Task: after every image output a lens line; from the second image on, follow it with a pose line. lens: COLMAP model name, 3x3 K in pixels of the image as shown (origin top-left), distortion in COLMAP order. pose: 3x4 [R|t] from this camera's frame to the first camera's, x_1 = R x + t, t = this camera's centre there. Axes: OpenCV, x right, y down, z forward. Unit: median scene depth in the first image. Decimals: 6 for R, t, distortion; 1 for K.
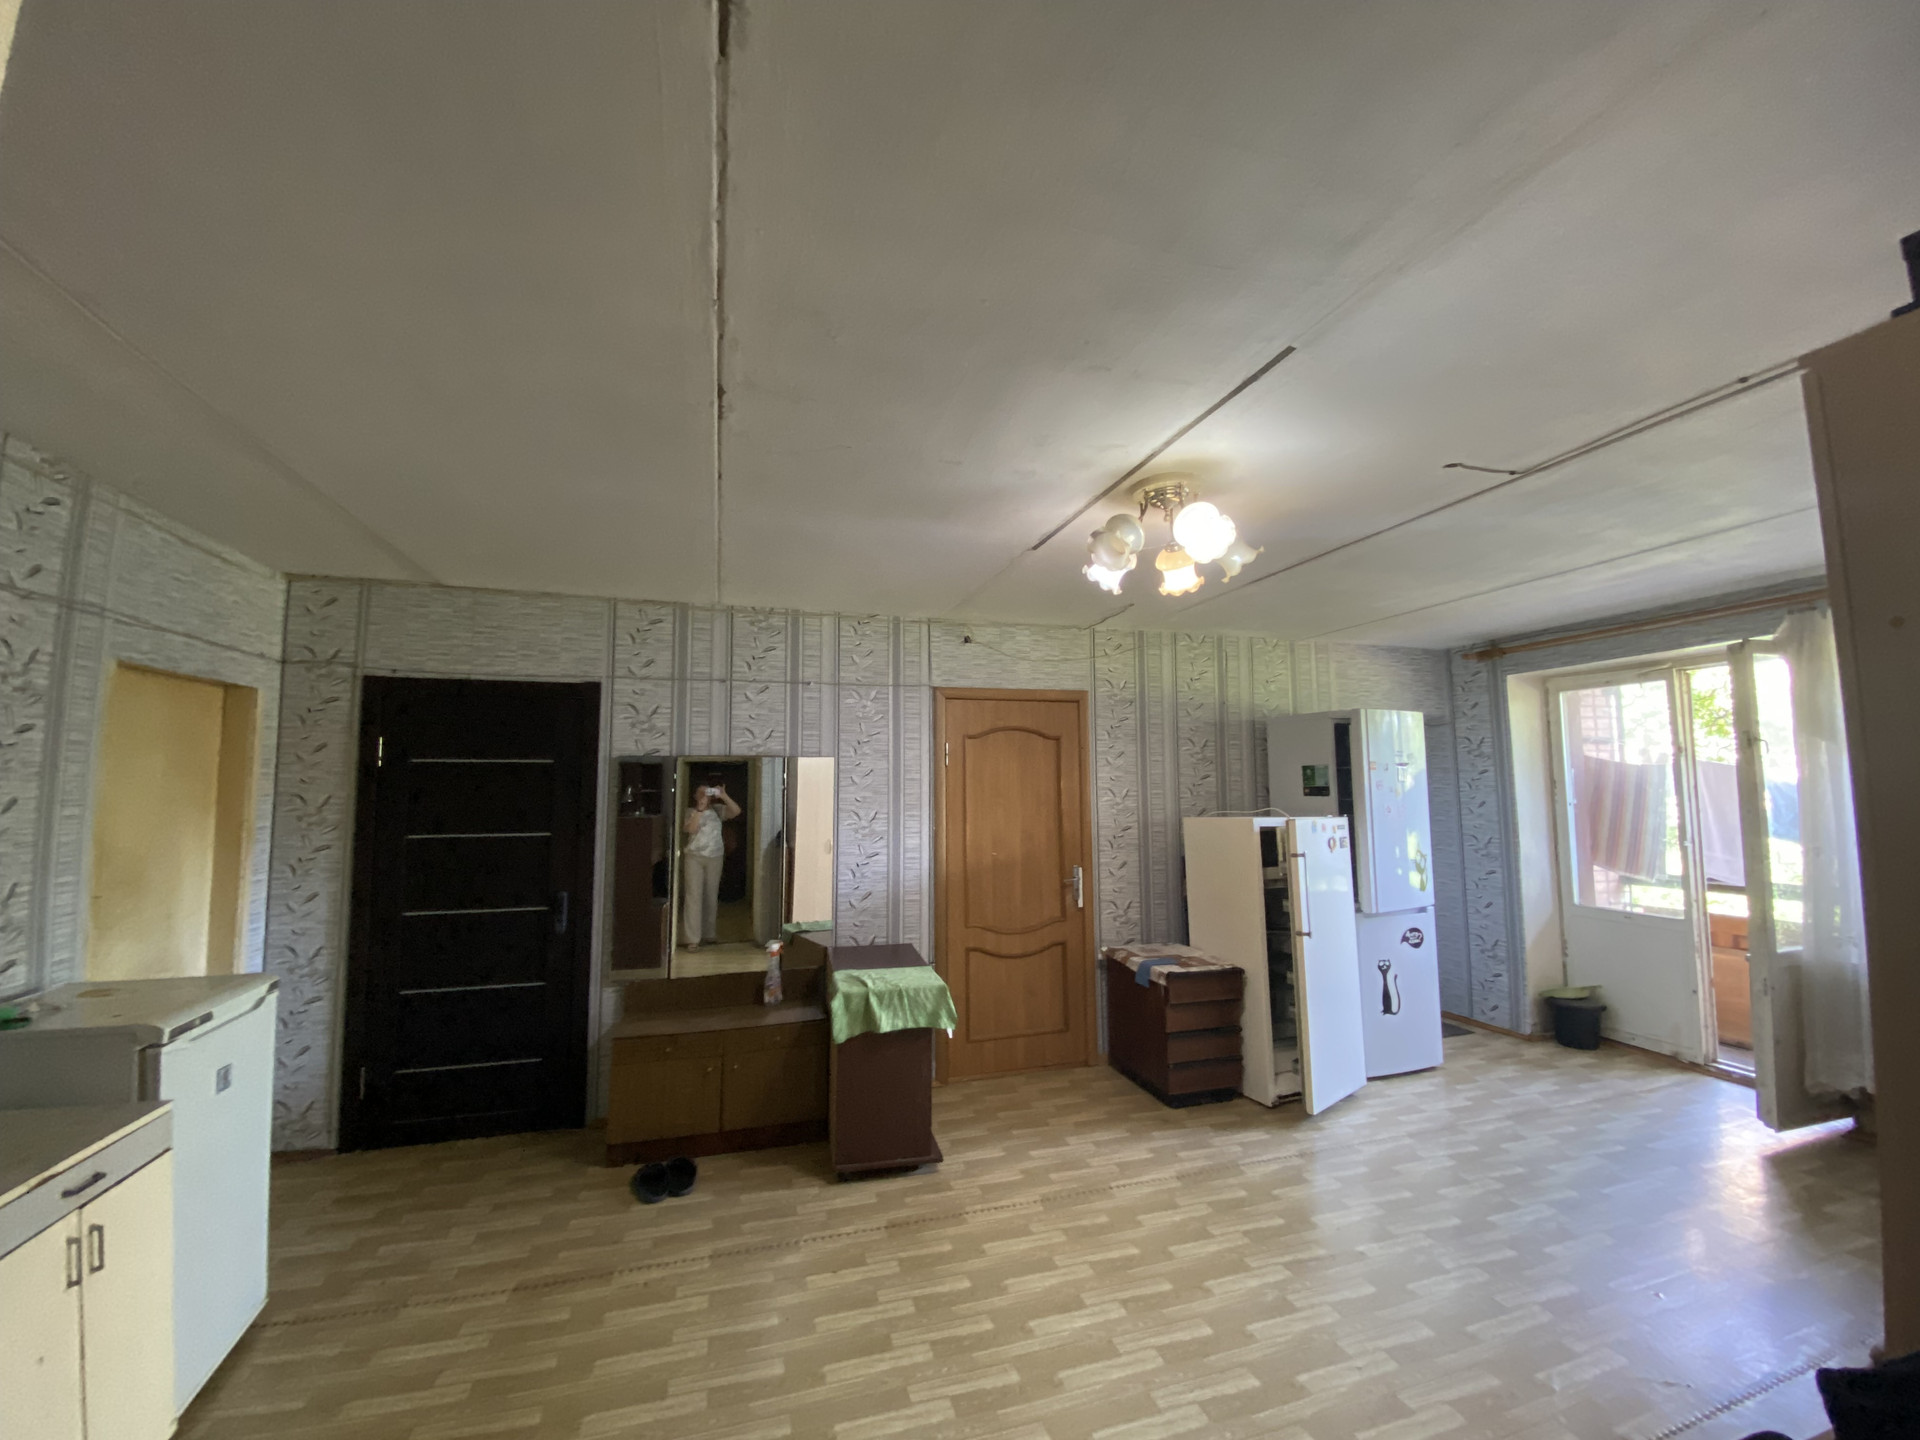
lens RADIAL K [[774.2, 0, 960.0], [0, 774.2, 720.0], [0, 0, 1]] dist [0.030322, -0.025832]
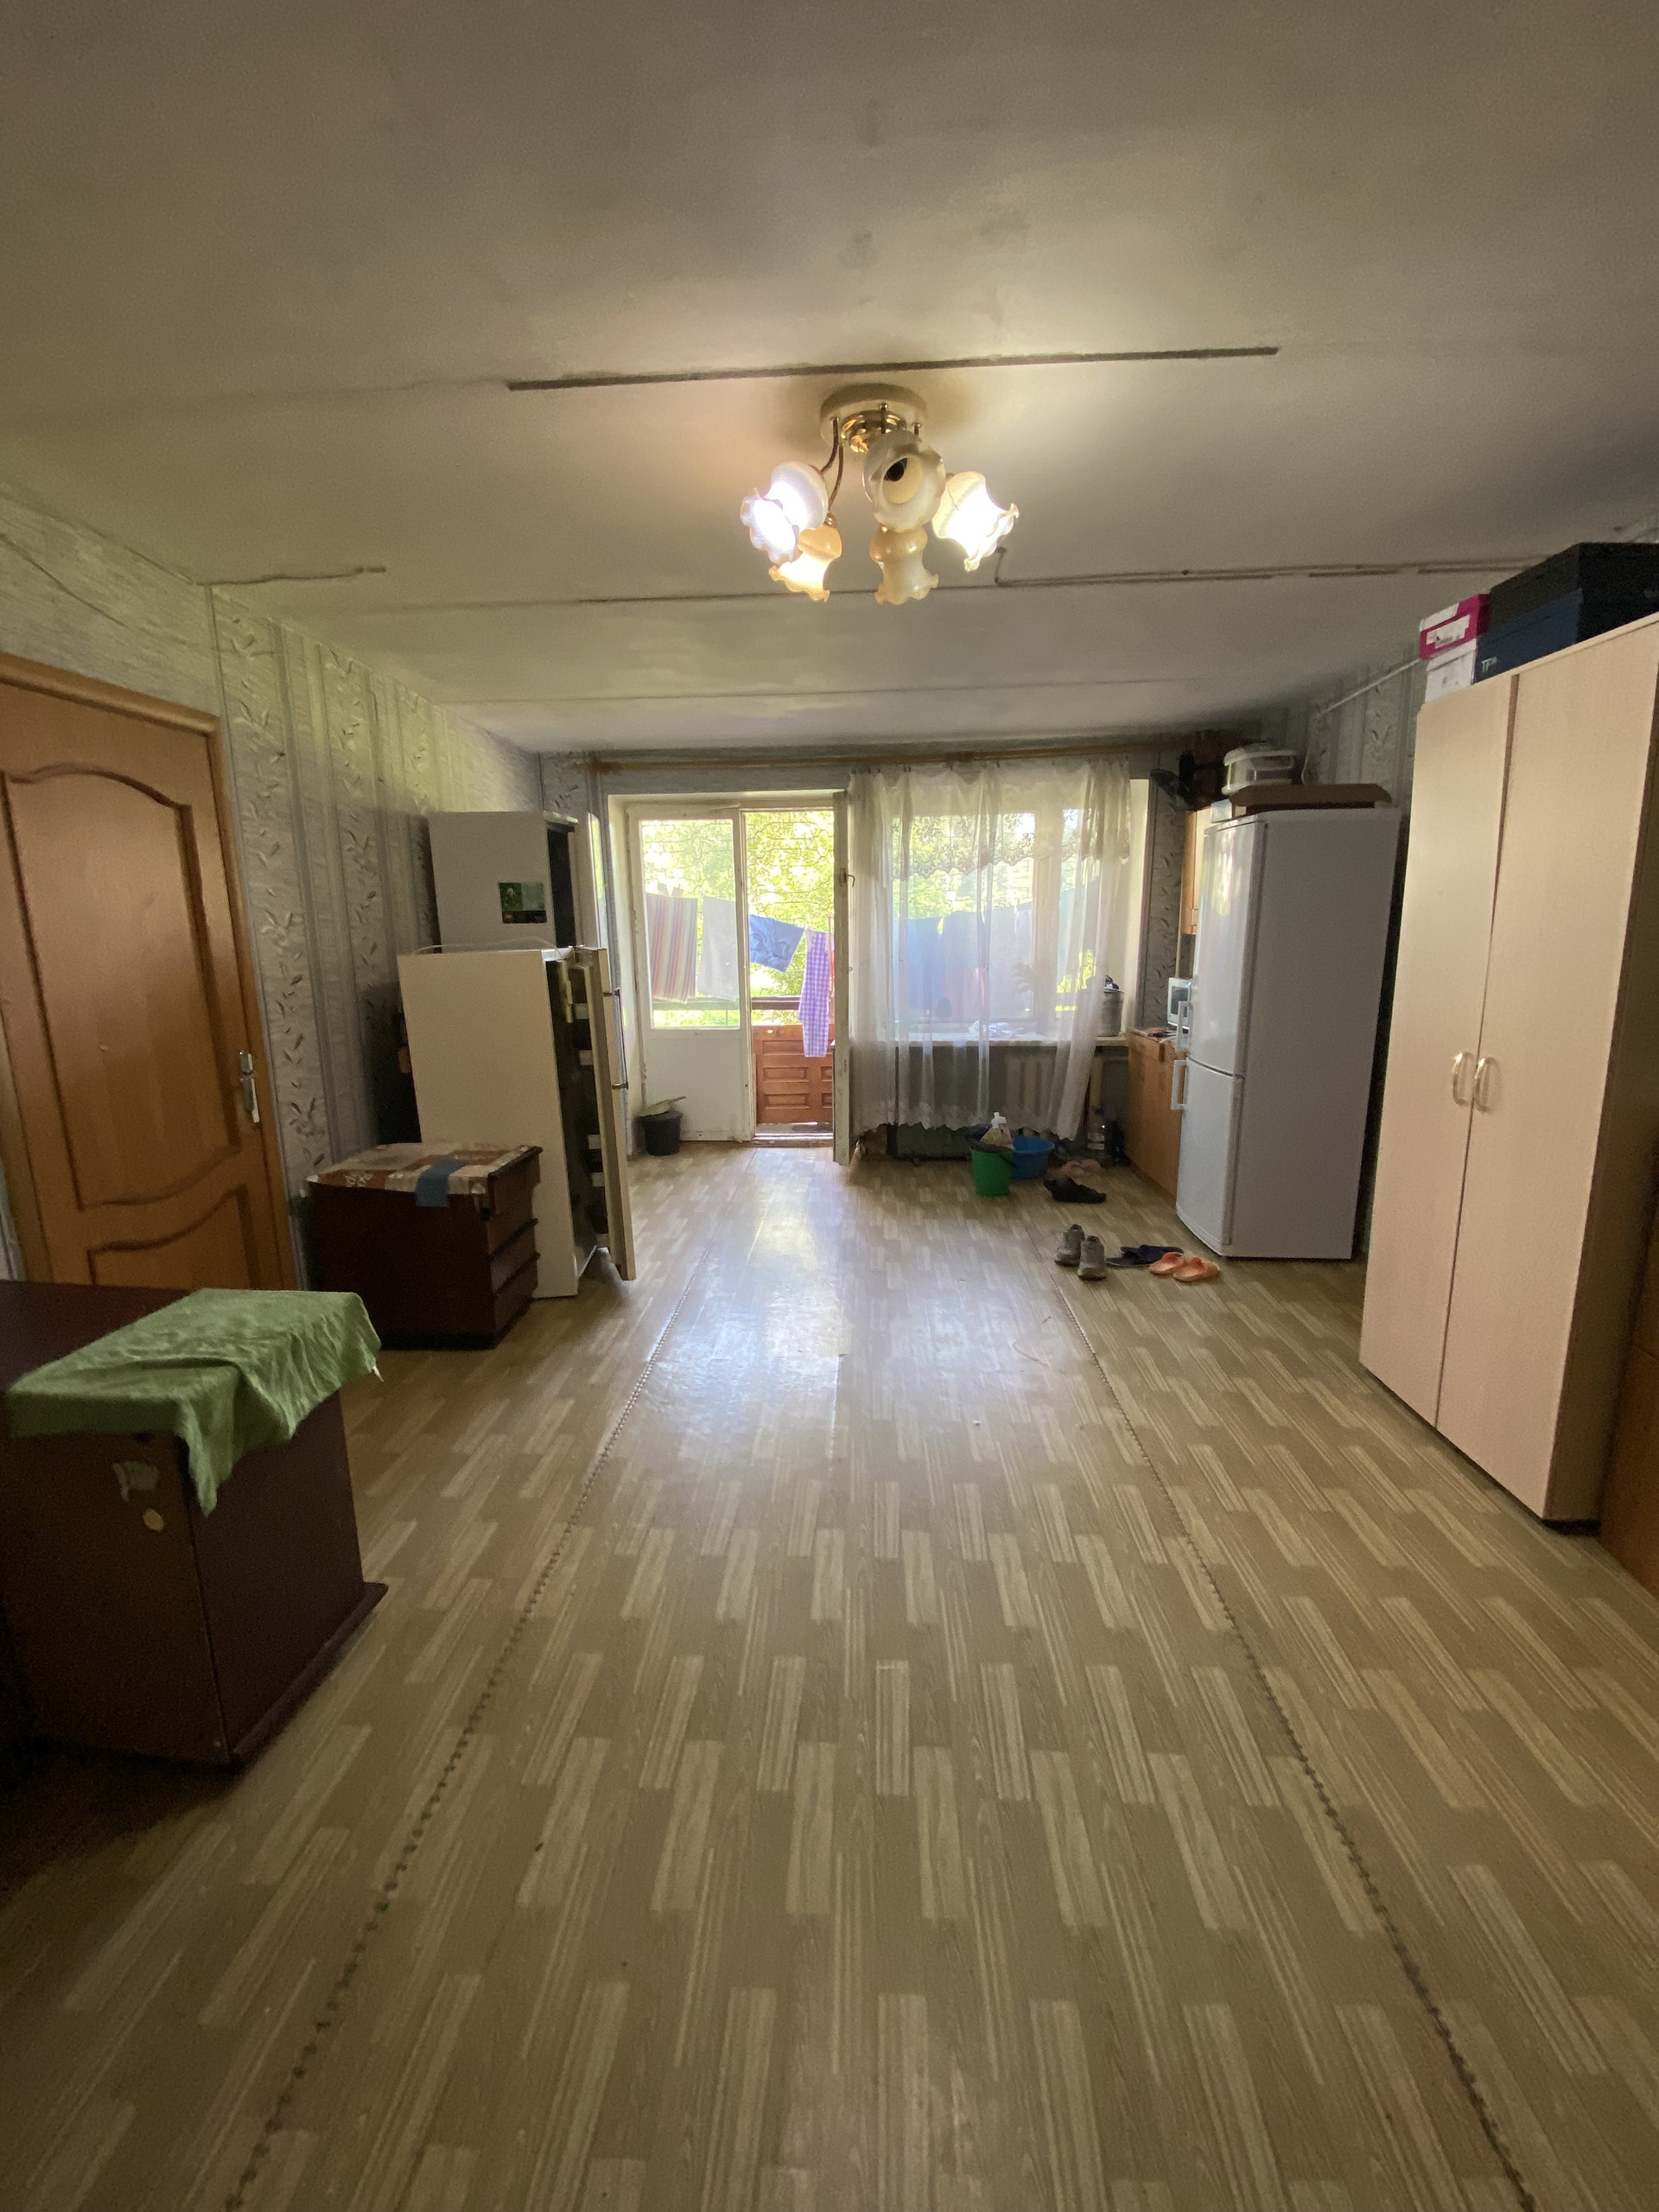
lens RADIAL K [[892.0, 0, 829.5], [0, 892.0, 1106.0], [0, 0, 1]] dist [0.030322, -0.025832]
pose [[0.342408, -0.186104, 0.920936, -0.313975], [-0.068909, 0.972572, 0.222159, 0.056341], [-0.937021, -0.139530, 0.320192, 0.407202]]
